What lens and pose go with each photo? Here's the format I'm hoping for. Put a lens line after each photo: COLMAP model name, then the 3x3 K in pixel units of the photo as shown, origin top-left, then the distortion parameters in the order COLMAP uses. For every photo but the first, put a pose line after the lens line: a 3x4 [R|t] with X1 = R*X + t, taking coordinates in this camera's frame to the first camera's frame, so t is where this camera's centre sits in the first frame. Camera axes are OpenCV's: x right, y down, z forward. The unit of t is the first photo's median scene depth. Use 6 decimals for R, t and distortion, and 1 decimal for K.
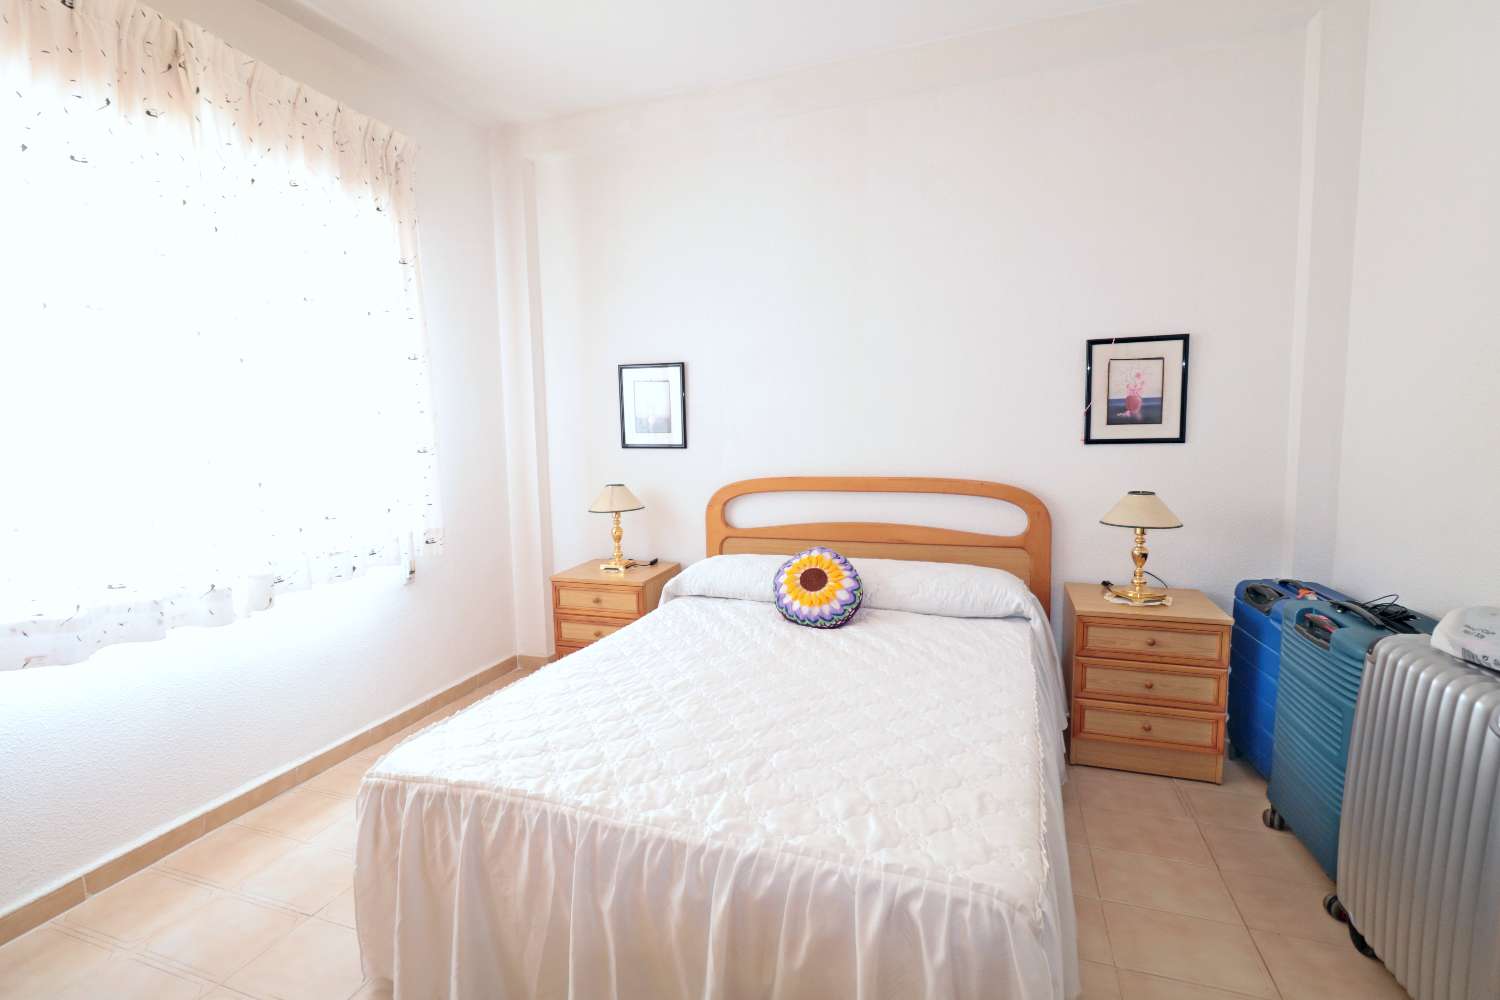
lens RADIAL K [[691.2, 0, 743.7], [0, 691.2, 502.2], [0, 0, 1]] dist [-0.001118, 0.000482]
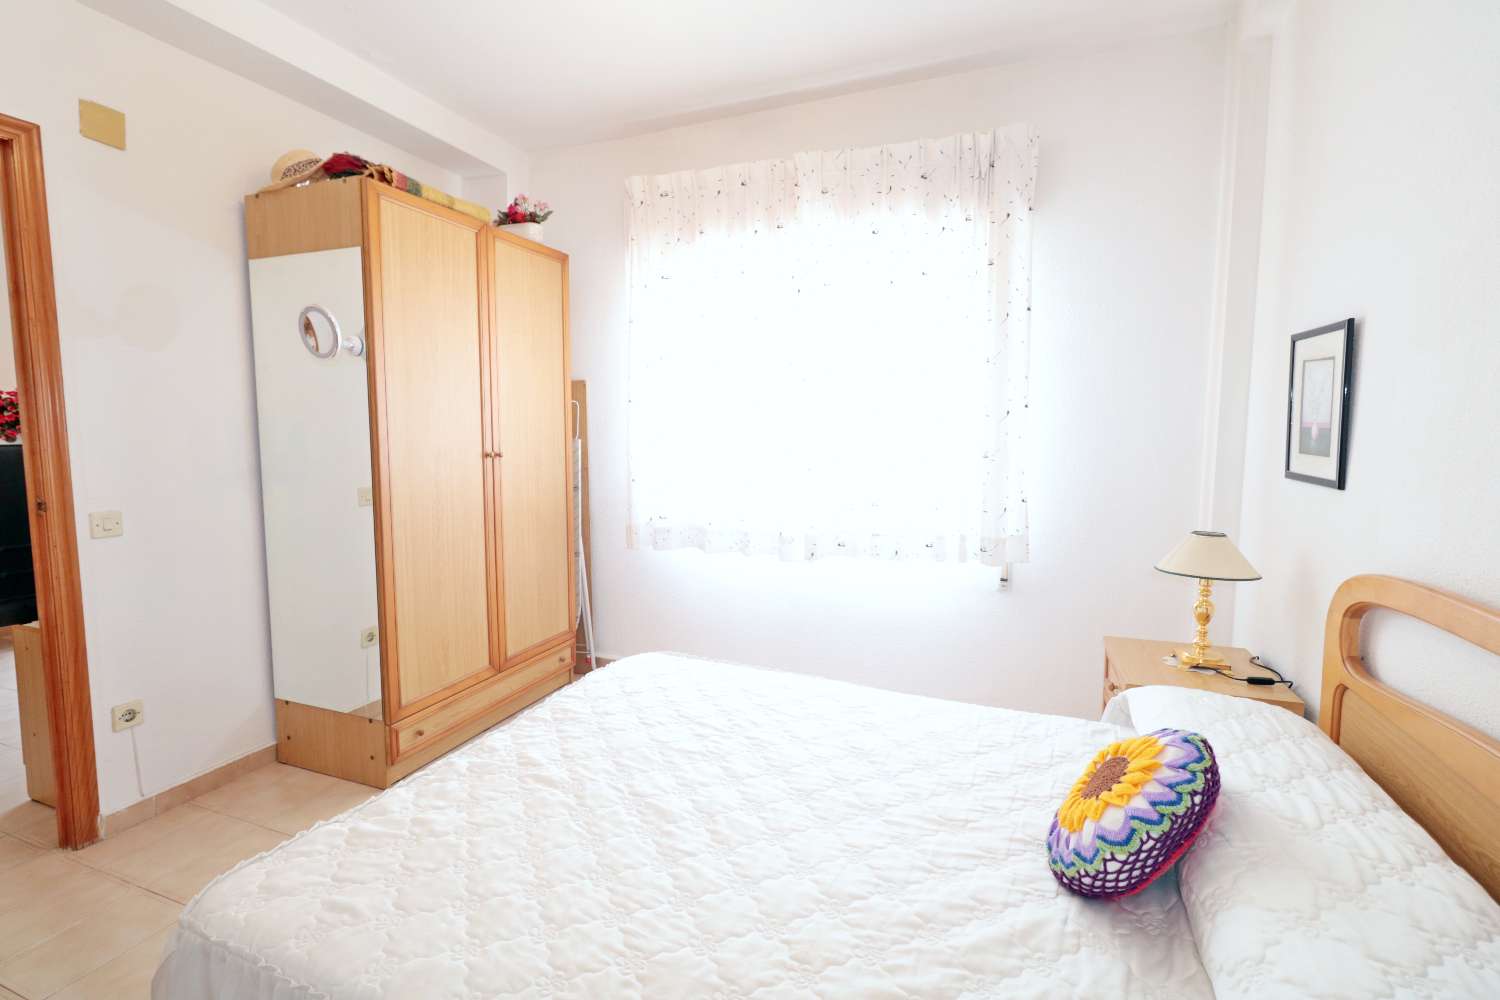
lens RADIAL K [[691.2, 0, 742.3], [0, 691.2, 501.2], [0, 0, 1]] dist [-0.001118, 0.000482]
pose [[-0.043298, 0.129761, -0.990600, 0.572759], [-0.119936, 0.983684, 0.134097, -0.111050], [0.991837, 0.124614, -0.027029, 0.764037]]
